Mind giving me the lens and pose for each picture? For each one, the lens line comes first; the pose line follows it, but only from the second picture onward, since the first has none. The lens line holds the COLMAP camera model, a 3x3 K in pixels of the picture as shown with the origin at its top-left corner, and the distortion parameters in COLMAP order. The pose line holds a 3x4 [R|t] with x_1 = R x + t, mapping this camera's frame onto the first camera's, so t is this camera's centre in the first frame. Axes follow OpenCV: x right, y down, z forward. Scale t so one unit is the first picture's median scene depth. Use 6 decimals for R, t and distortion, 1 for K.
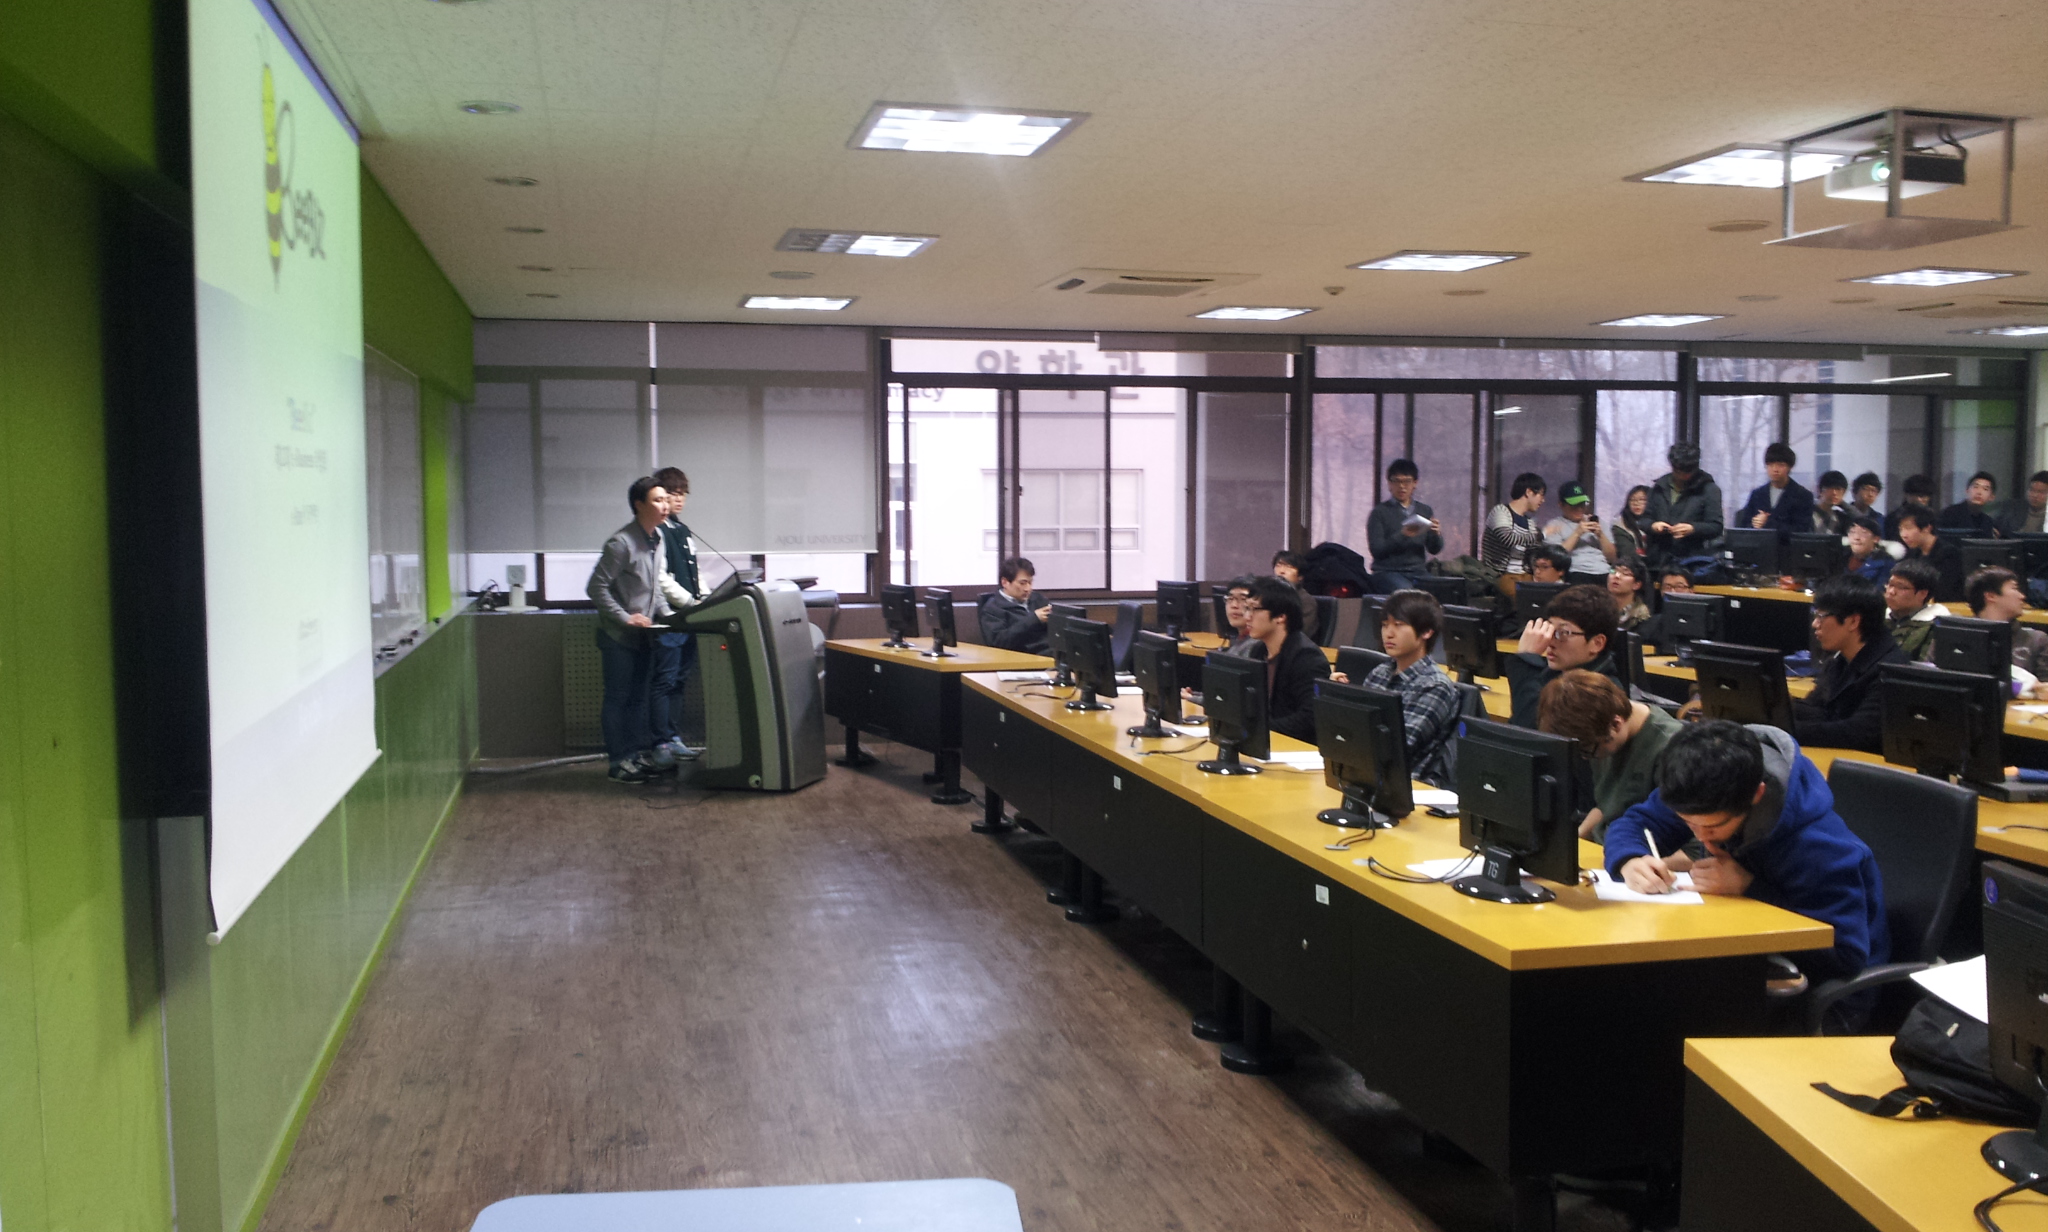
lens RADIAL K [[1837.1, 0, 1047.4], [0, 1837.1, 616.0], [0, 0, 1]] dist [0.105871, -0.269300]
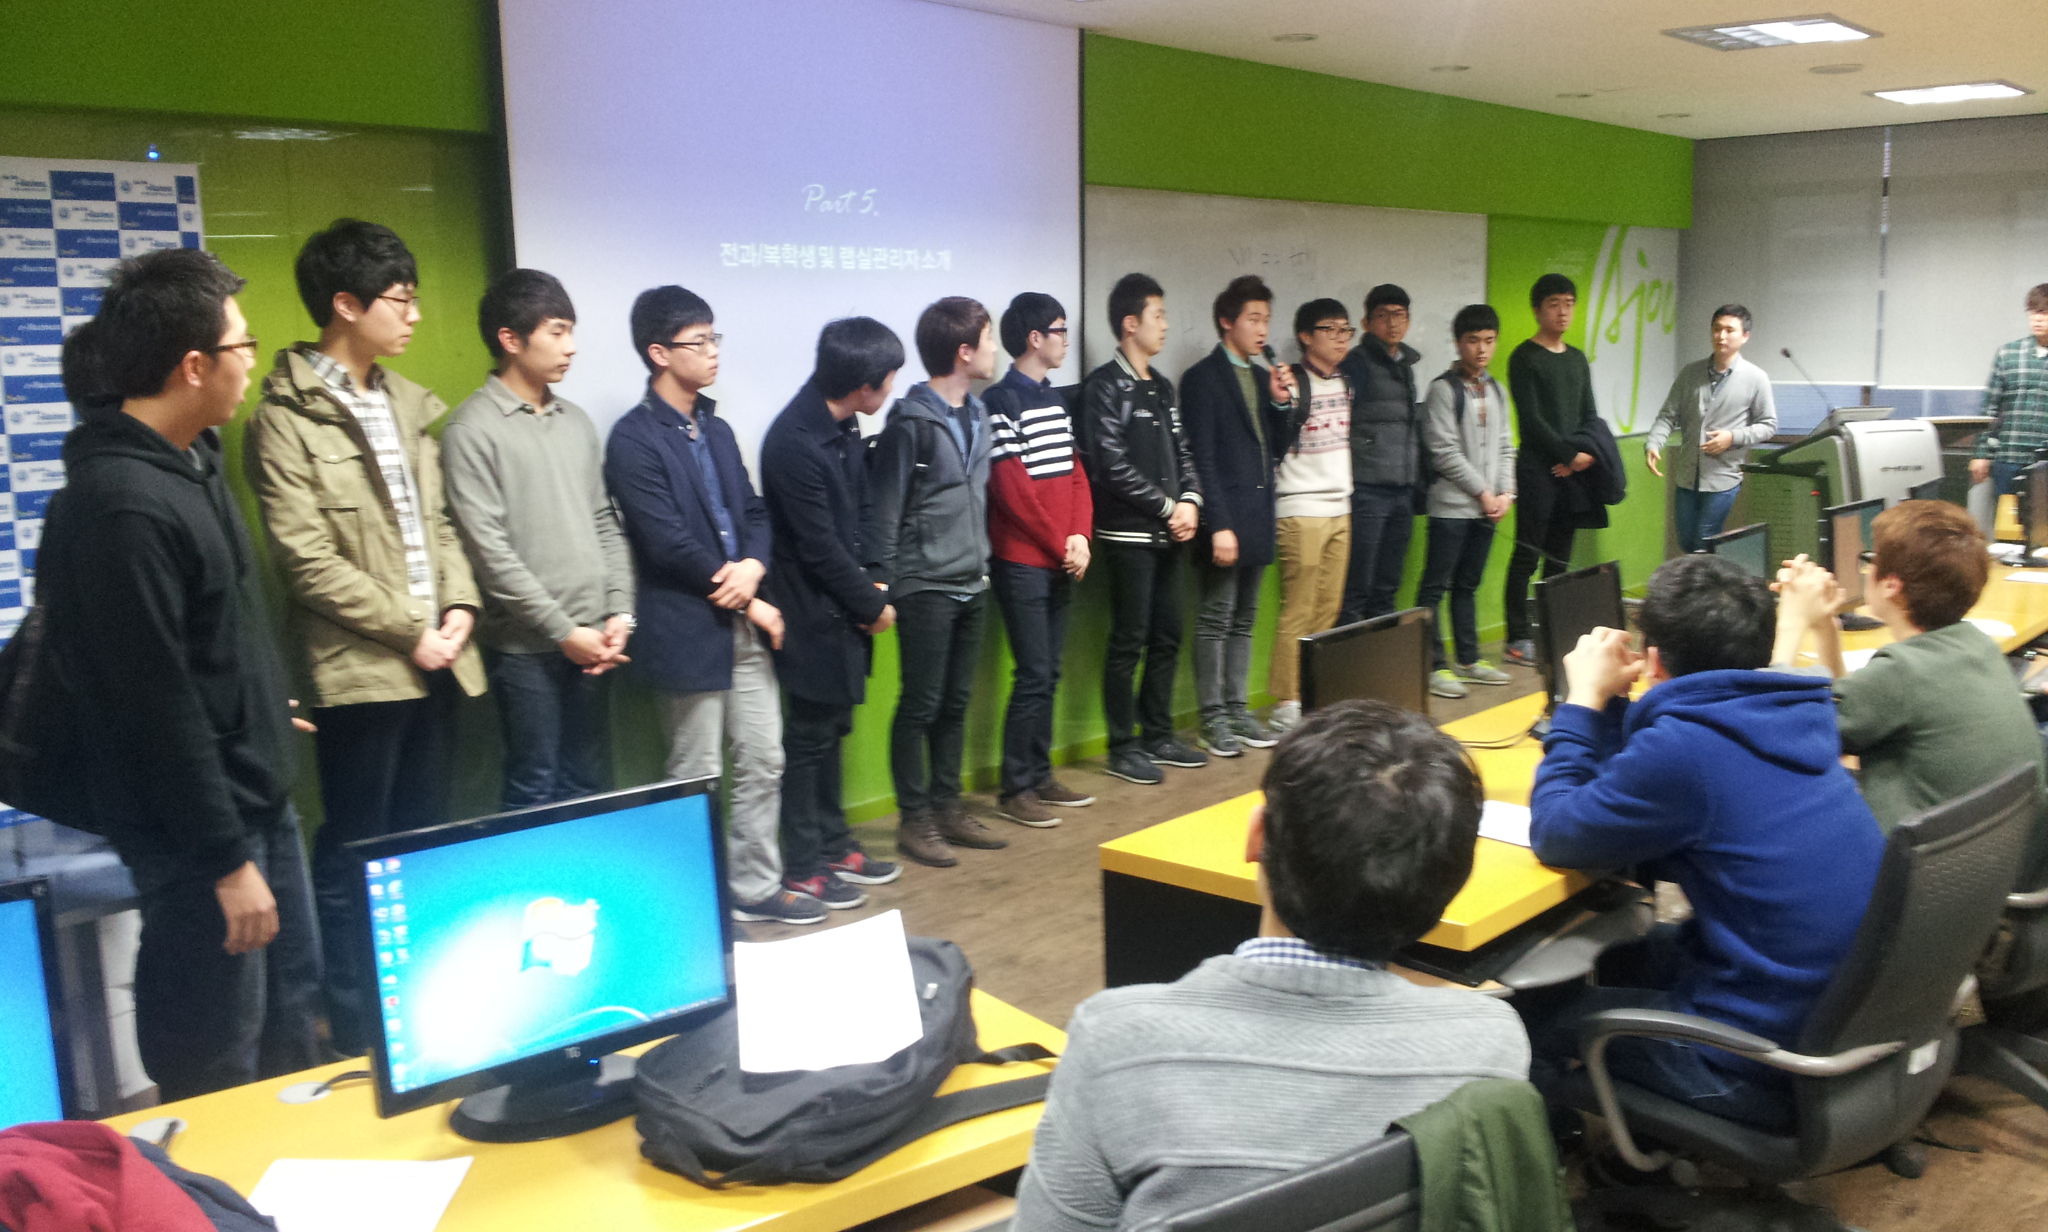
lens RADIAL K [[1825.9, 0, 1024.0], [0, 1825.9, 616.0], [0, 0, 1]] dist [0.130631, -0.348607]
pose [[0.581949, 0.115333, -0.805005, 0.335923], [-0.039051, 0.992713, 0.113996, -0.011135], [0.812287, -0.034904, 0.582213, 0.159627]]
